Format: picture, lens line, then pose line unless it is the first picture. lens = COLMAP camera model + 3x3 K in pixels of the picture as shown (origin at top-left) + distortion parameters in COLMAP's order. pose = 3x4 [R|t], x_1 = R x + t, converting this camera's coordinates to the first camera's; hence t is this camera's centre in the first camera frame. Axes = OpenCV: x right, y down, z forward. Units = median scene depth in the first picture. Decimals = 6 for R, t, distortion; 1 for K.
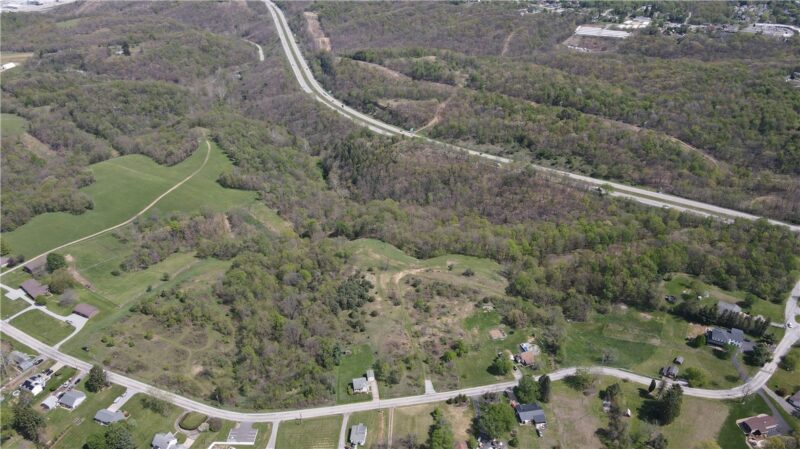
lens RADIAL K [[585.5, 0, 400.0], [0, 585.5, 224.5], [0, 0, 1]] dist [0.002120, 0.011634]
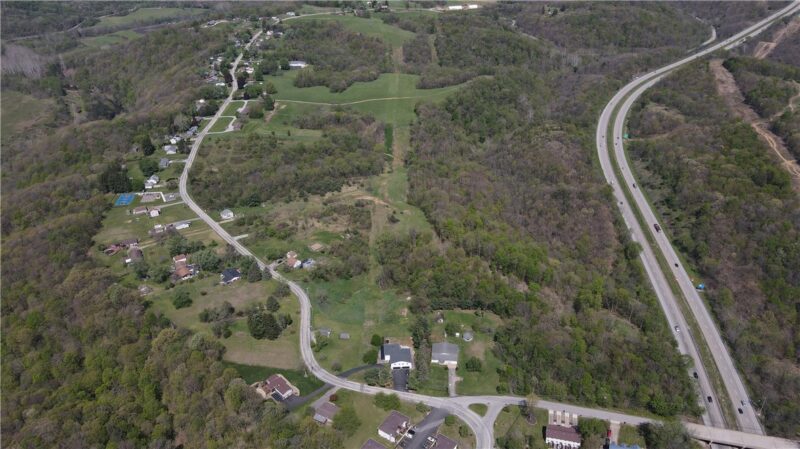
lens RADIAL K [[585.5, 0, 400.0], [0, 585.5, 224.5], [0, 0, 1]] dist [0.002120, 0.011634]
pose [[0.507398, 0.443944, -0.738553, 1.112710], [-0.419481, 0.875921, 0.238326, -0.211716], [0.752717, 0.188883, 0.630666, 0.351724]]
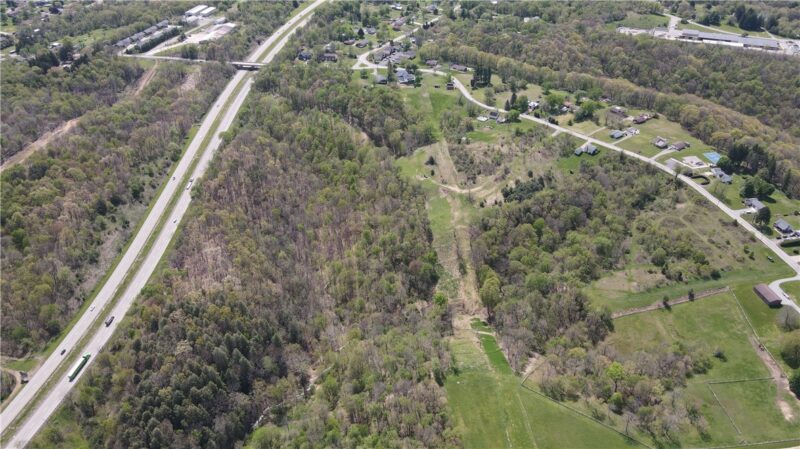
lens RADIAL K [[585.5, 0, 400.0], [0, 585.5, 224.5], [0, 0, 1]] dist [0.002120, 0.011634]
pose [[-0.592321, -0.461907, 0.660150, -0.774304], [0.412593, 0.529869, 0.740949, -0.850072], [-0.692042, 0.711253, -0.123272, 1.479547]]
